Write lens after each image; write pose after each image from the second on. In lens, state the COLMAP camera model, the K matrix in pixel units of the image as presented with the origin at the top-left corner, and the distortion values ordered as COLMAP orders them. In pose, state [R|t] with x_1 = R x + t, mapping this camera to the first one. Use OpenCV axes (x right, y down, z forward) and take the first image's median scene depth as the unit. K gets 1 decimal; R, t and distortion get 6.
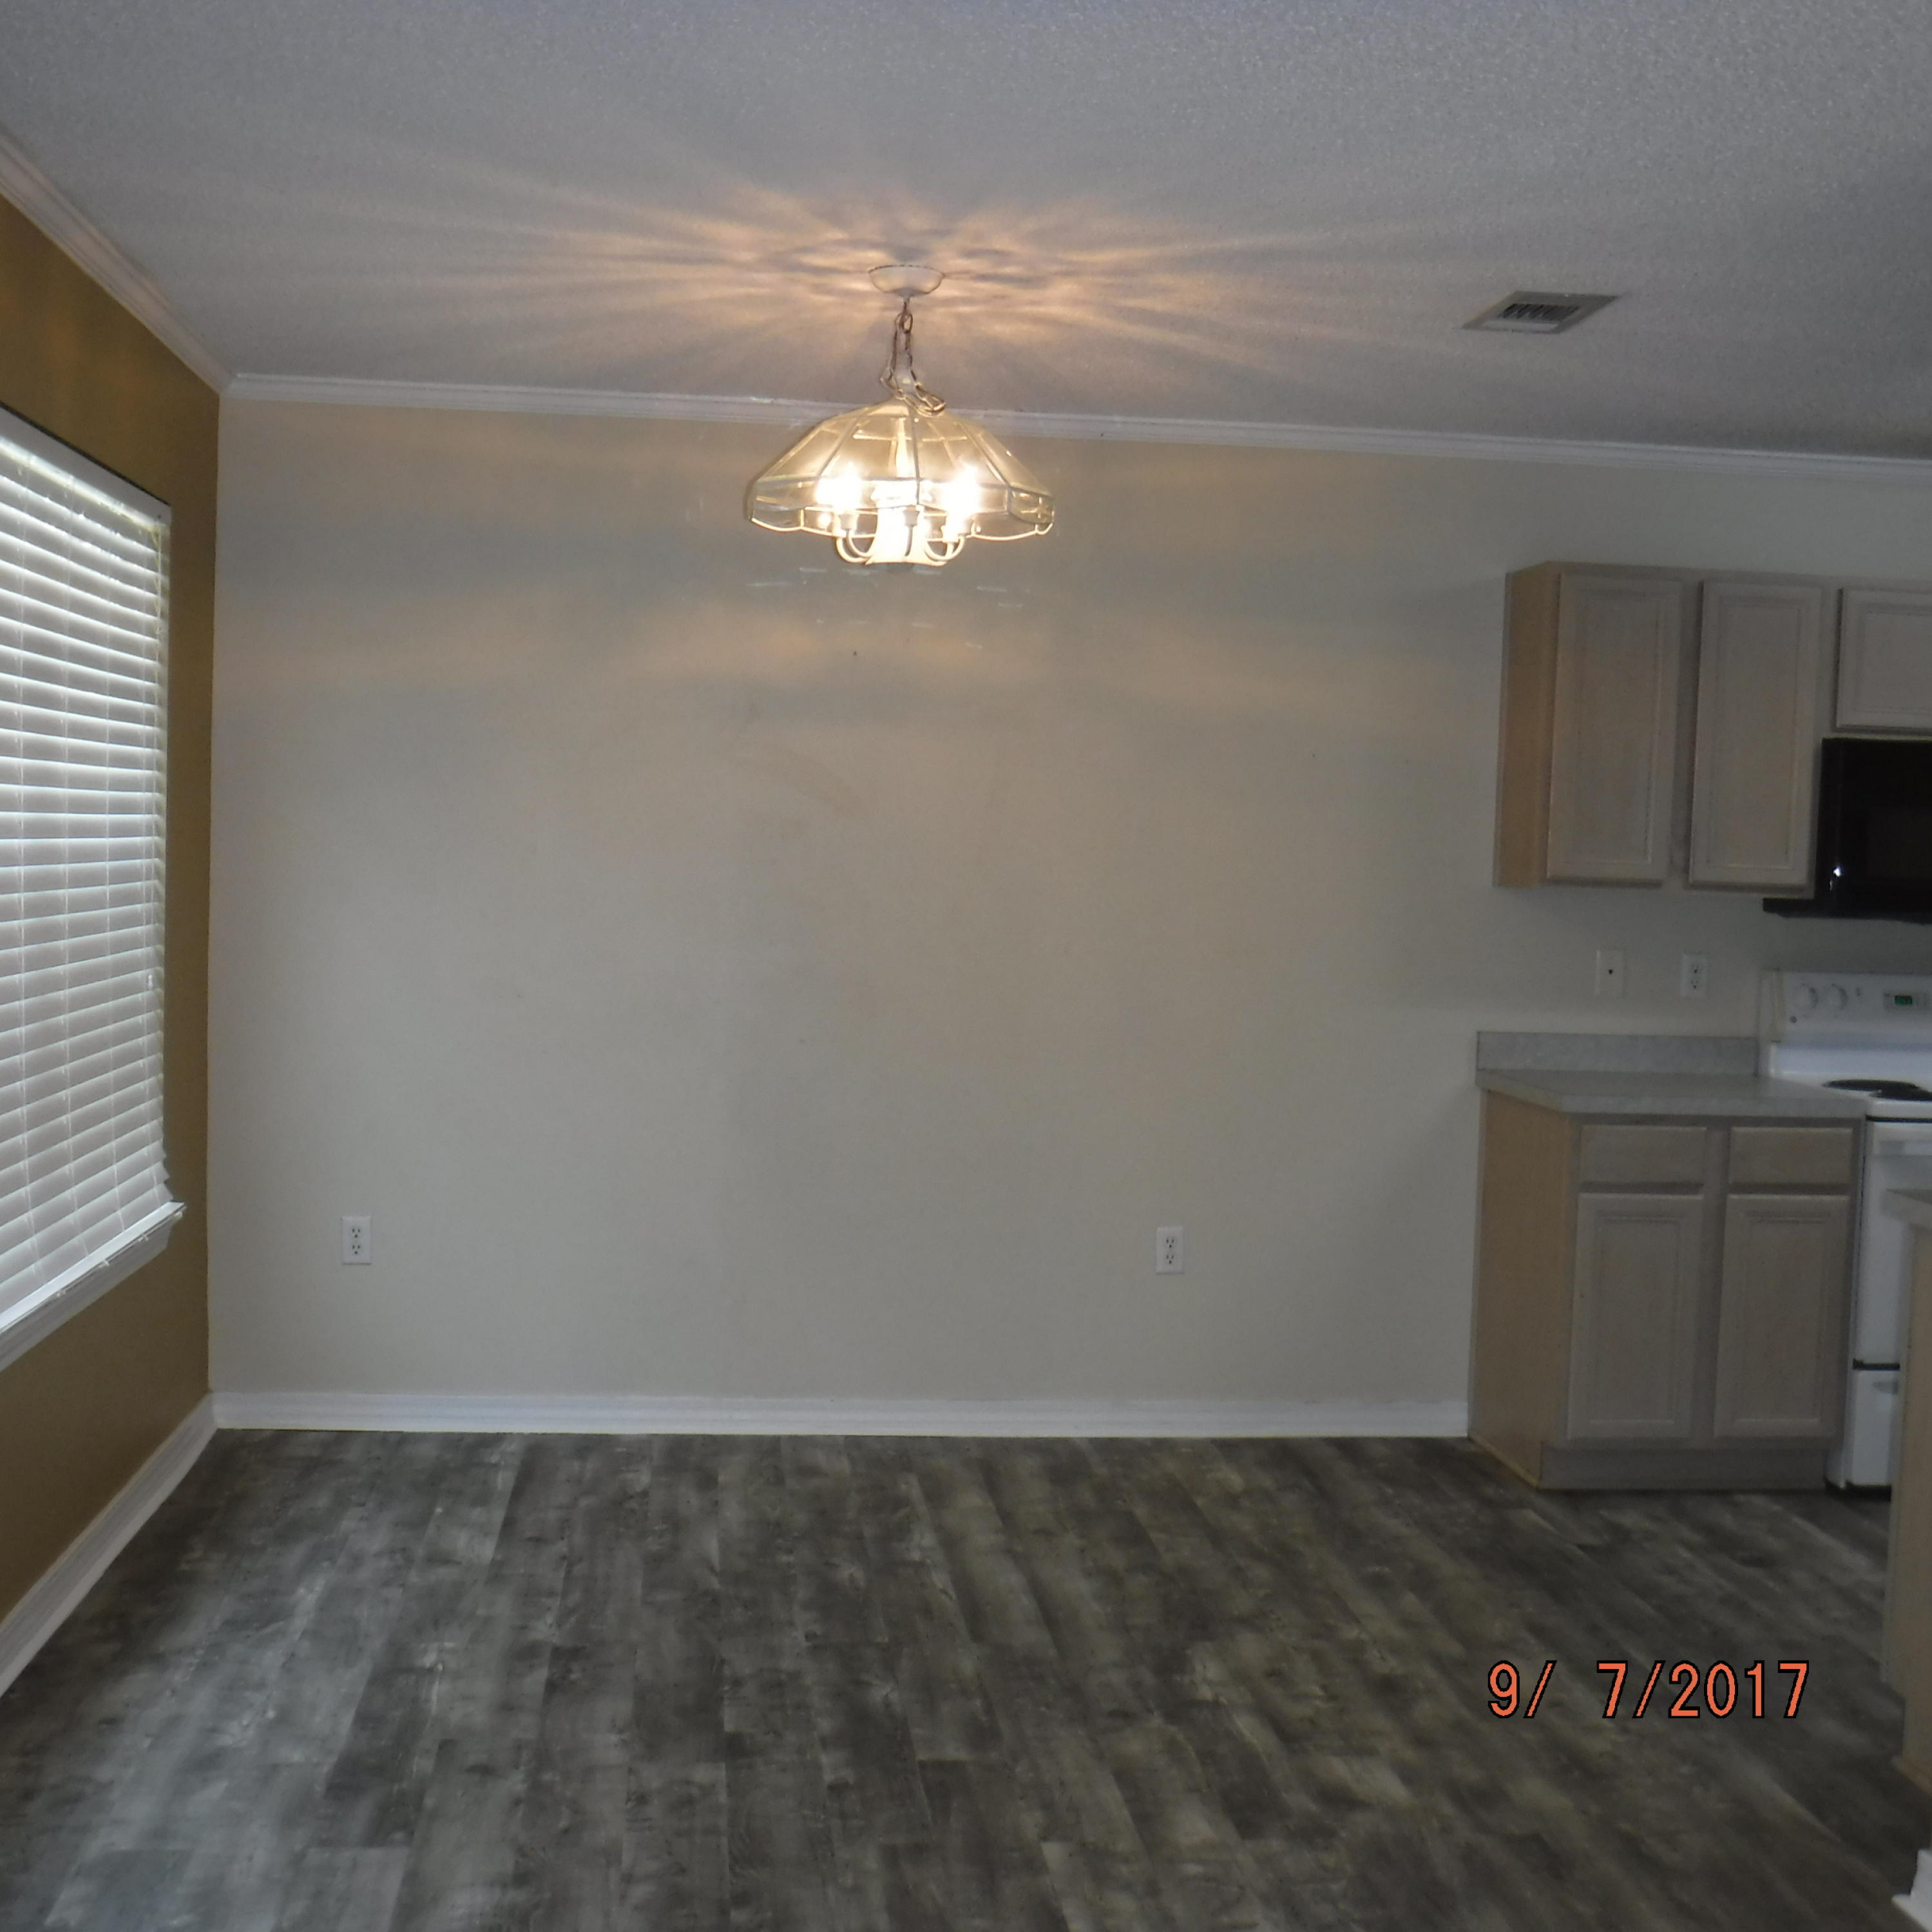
lens RADIAL K [[2553.4, 0, 971.2], [0, 2553.4, 1020.4], [0, 0, 1]] dist [-0.081741, 0.062694]
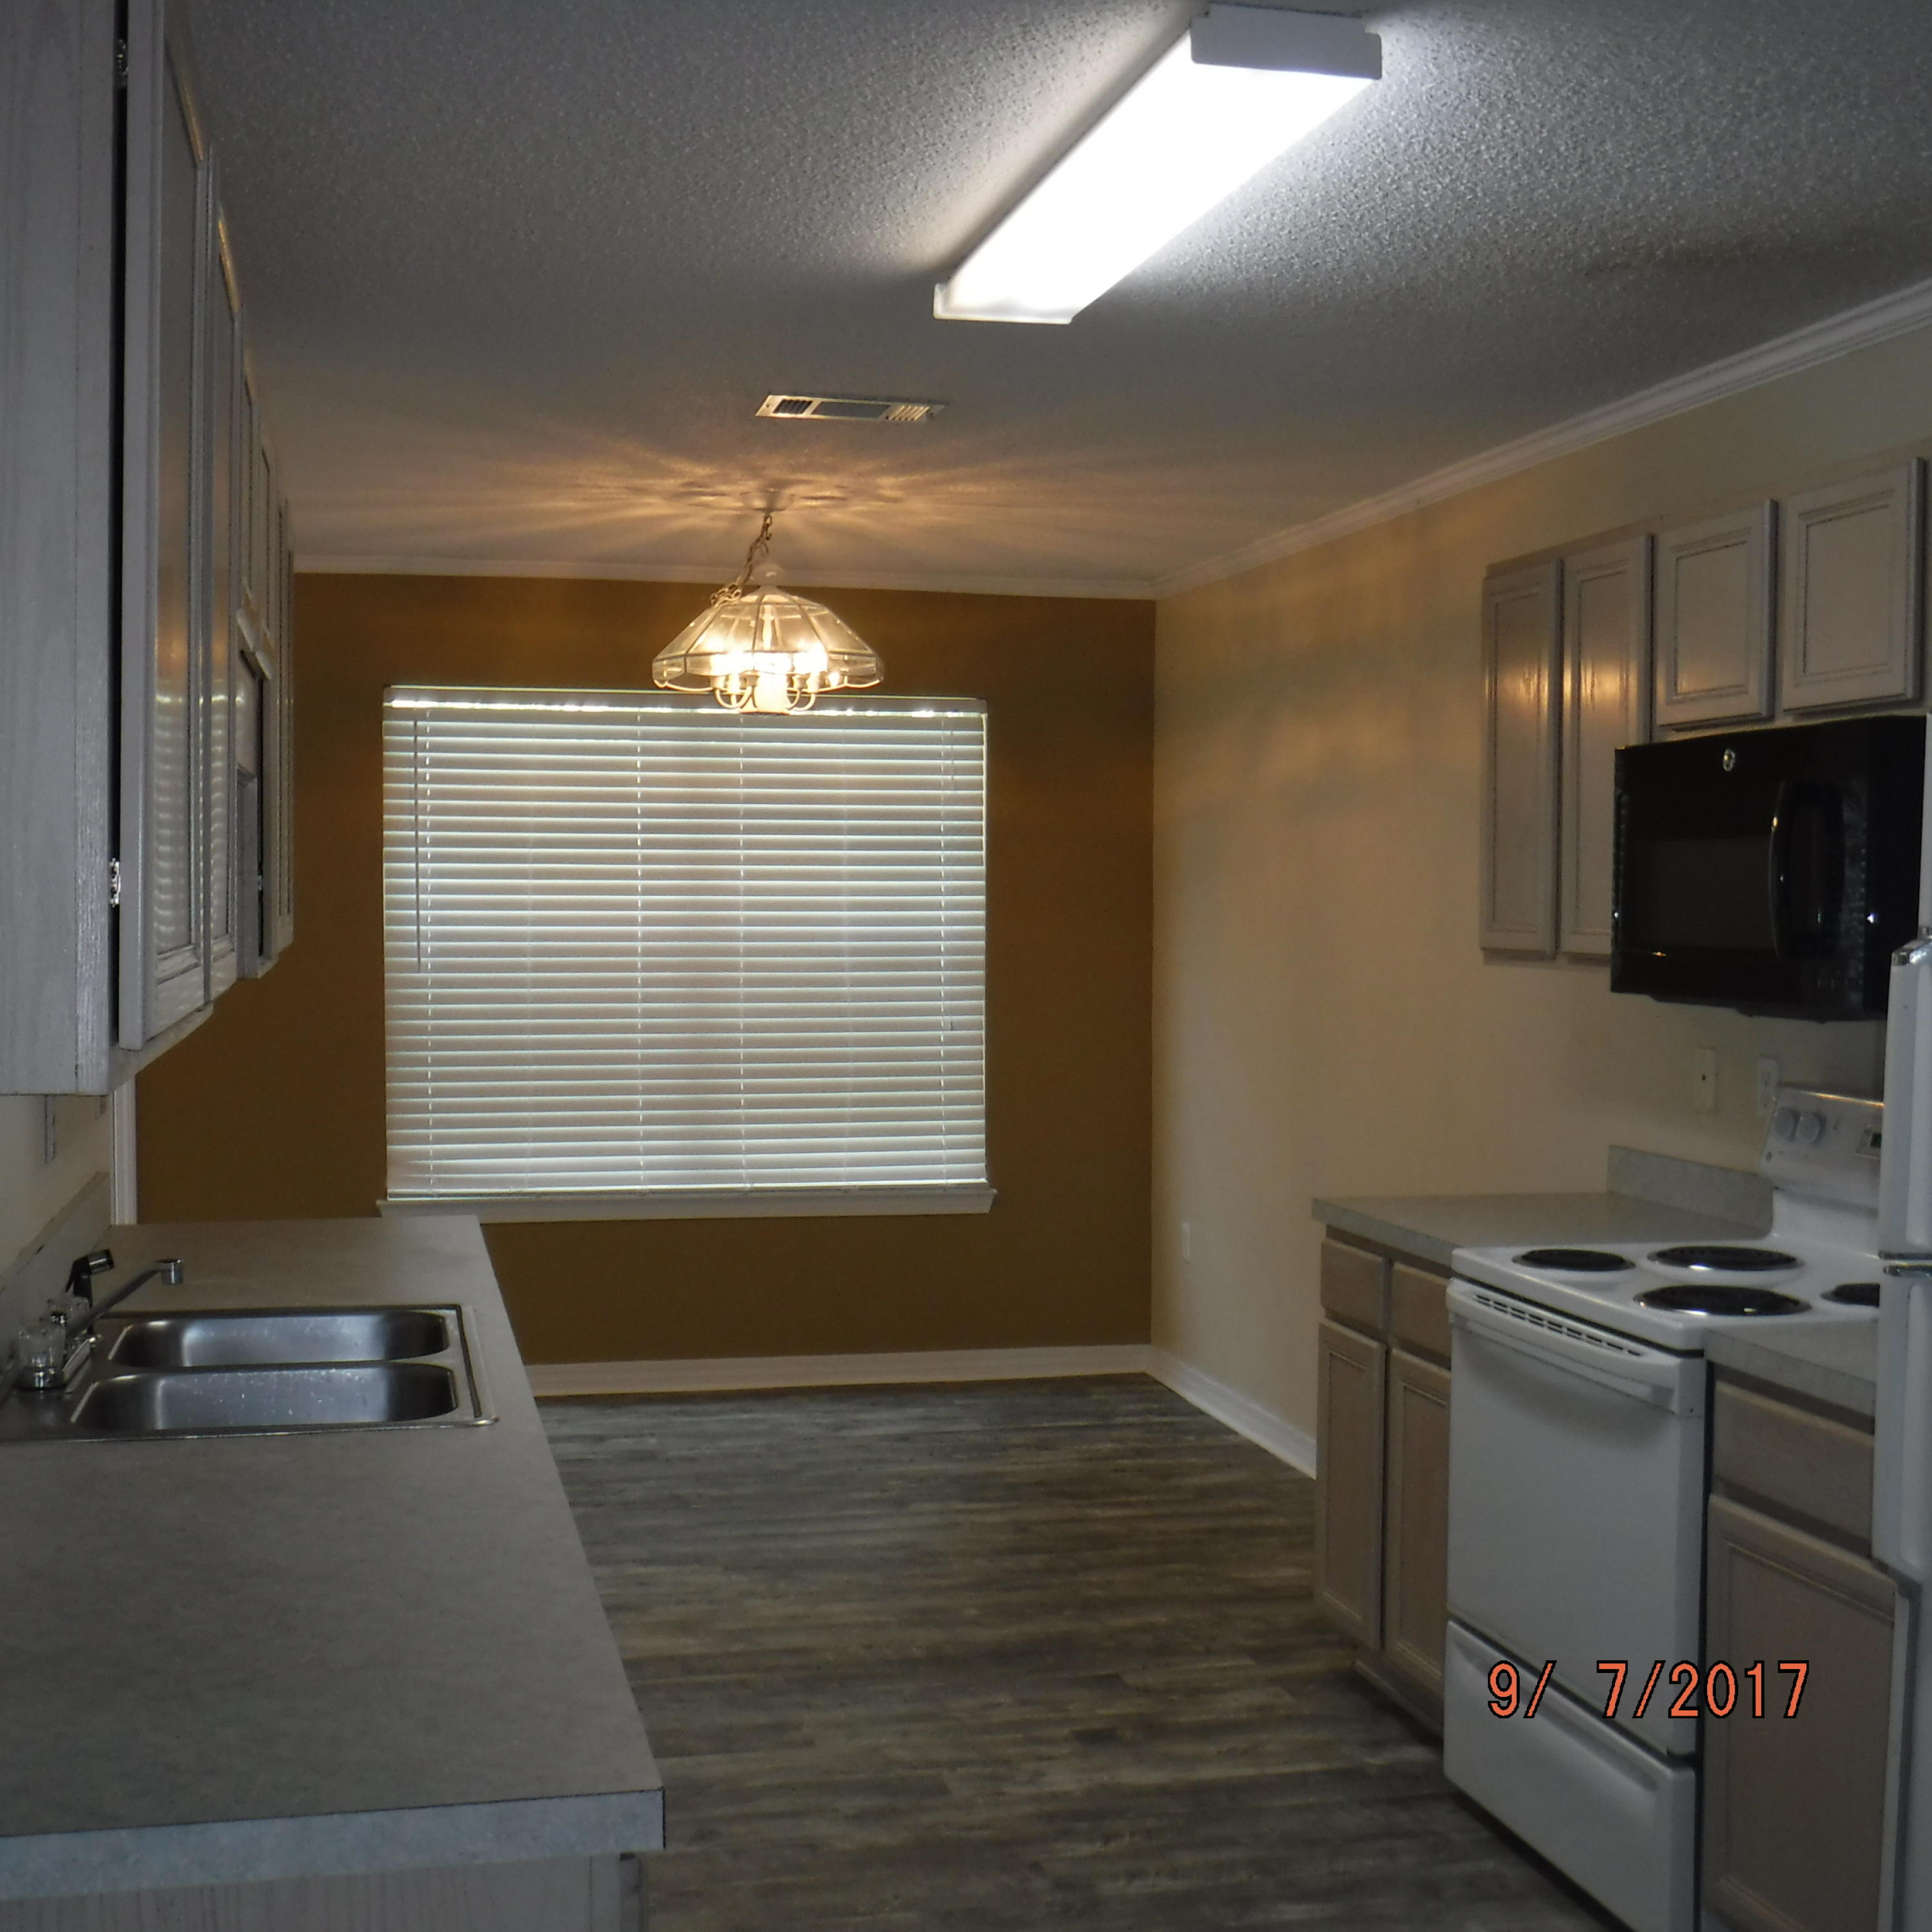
lens RADIAL K [[2553.4, 0, 971.2], [0, 2553.4, 1020.4], [0, 0, 1]] dist [-0.081741, 0.062694]
pose [[0.127306, 0.017734, -0.991705, 1.168842], [-0.070025, 0.997506, 0.008849, -0.032956], [0.989389, 0.068318, 0.128230, 0.841082]]
